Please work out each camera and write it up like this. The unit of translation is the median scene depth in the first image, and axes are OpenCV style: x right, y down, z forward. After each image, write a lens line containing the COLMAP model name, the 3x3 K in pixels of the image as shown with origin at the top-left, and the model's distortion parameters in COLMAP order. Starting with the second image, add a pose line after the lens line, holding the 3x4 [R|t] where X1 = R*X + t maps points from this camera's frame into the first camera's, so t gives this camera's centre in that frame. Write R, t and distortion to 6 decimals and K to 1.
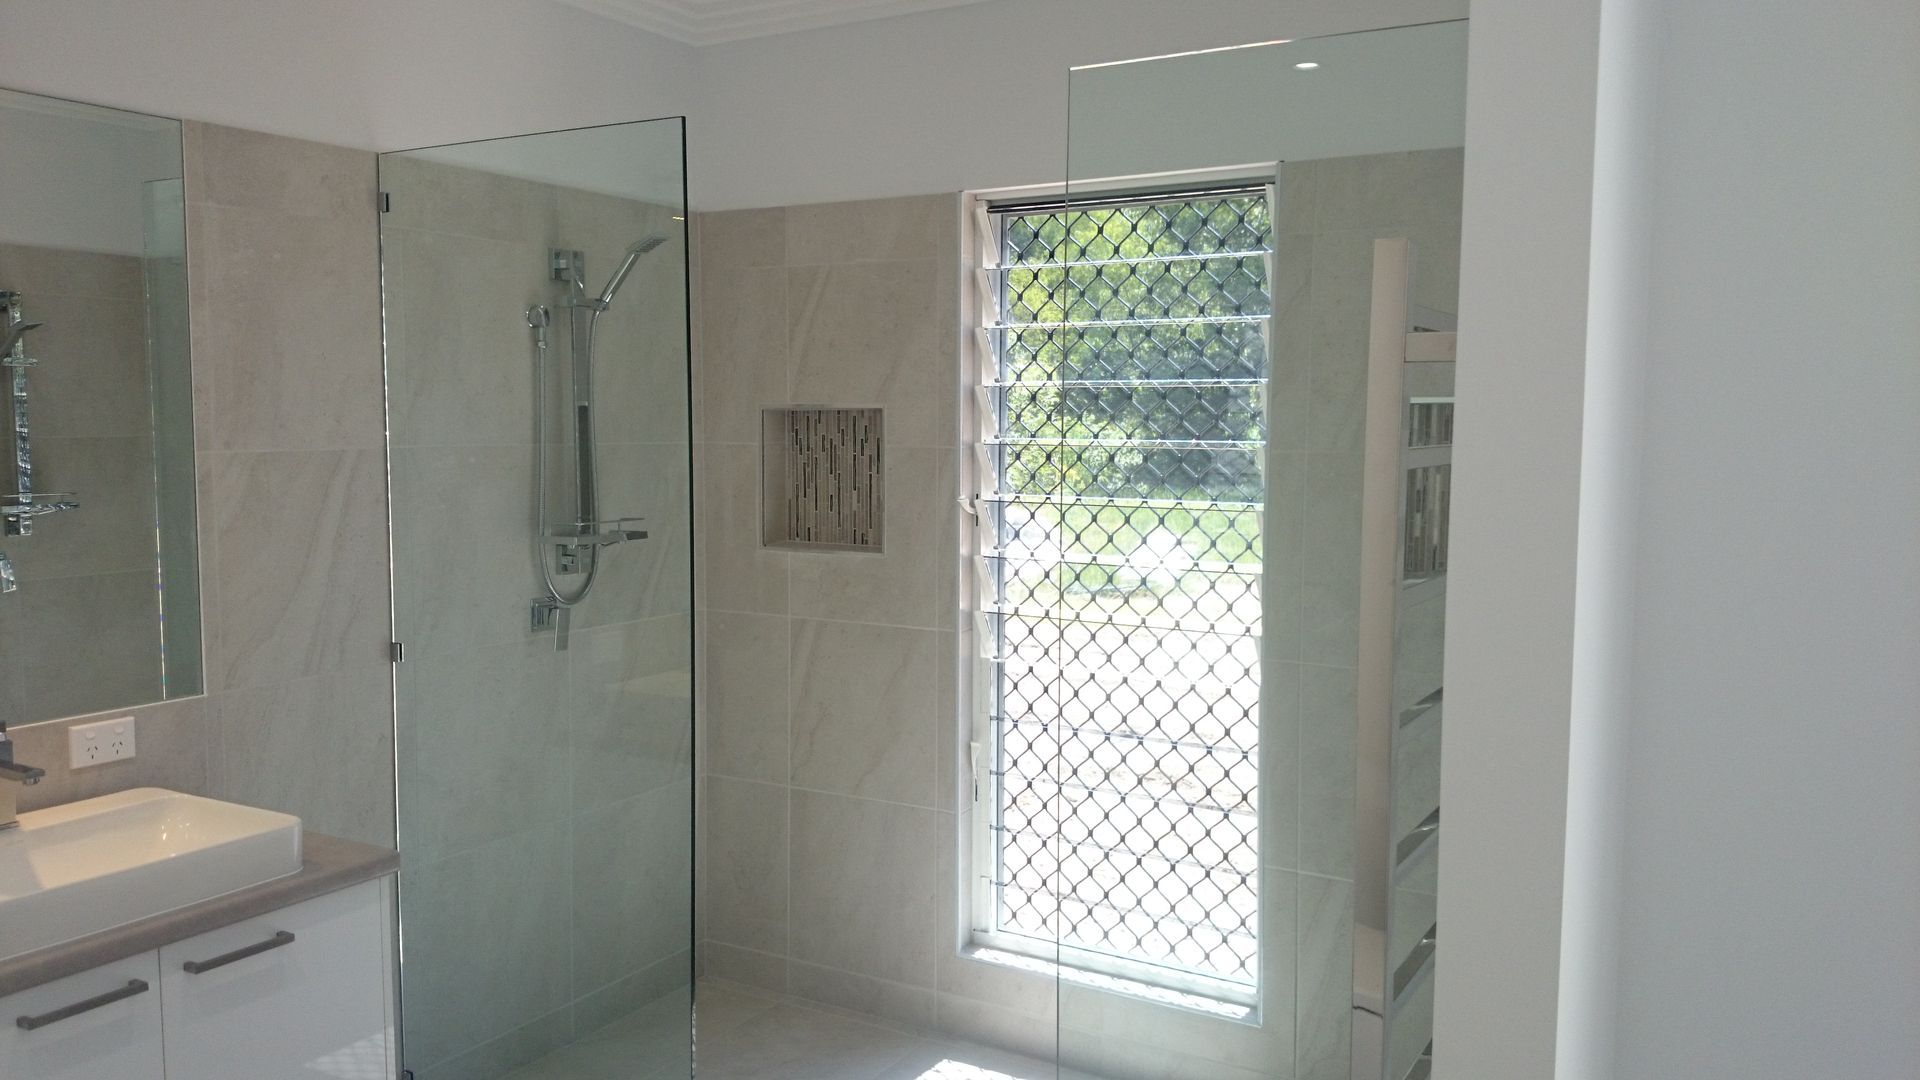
lens RADIAL K [[1514.1, 0, 954.2], [0, 1514.1, 500.5], [0, 0, 1]] dist [0.200919, -0.517543]
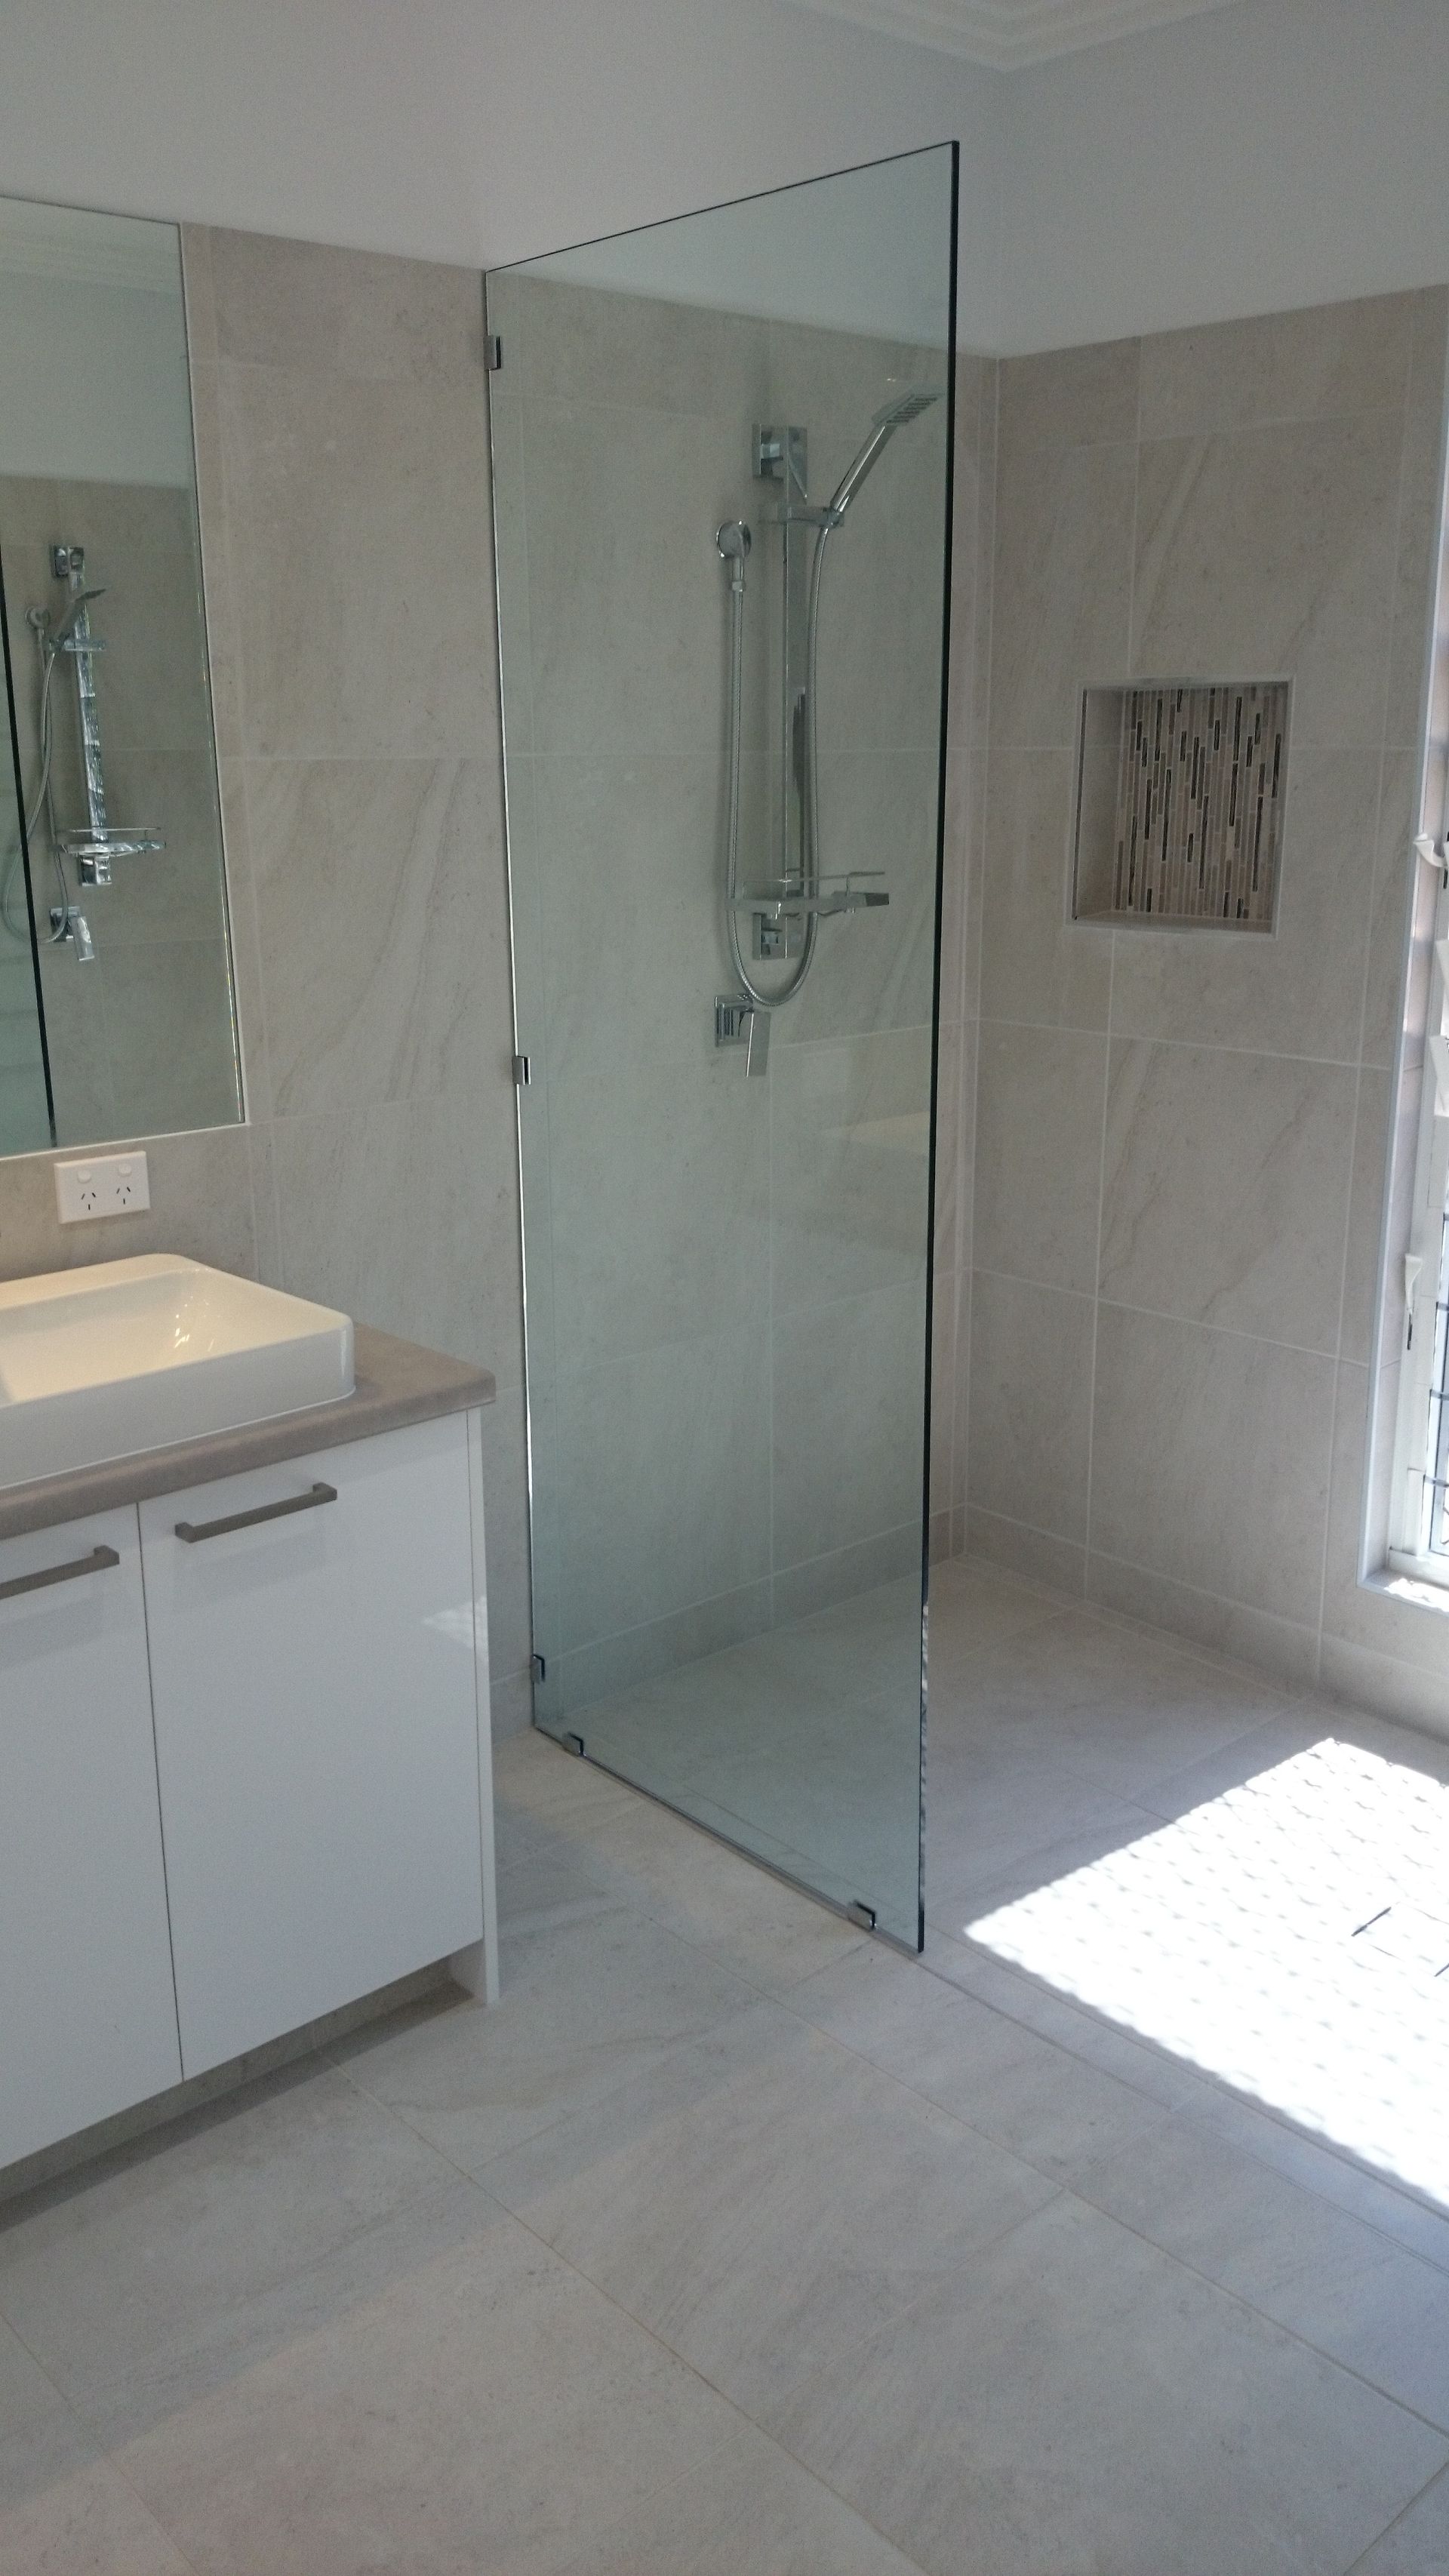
lens RADIAL K [[2031.3, 0, 721.4], [0, 2031.3, 1266.9], [0, 0, 1]] dist [0.200919, -0.517543]
pose [[0.953318, 0.066743, -0.294498, -0.006405], [-0.007266, 0.980056, 0.198591, 0.004083], [0.301879, -0.187180, 0.934790, 0.155706]]
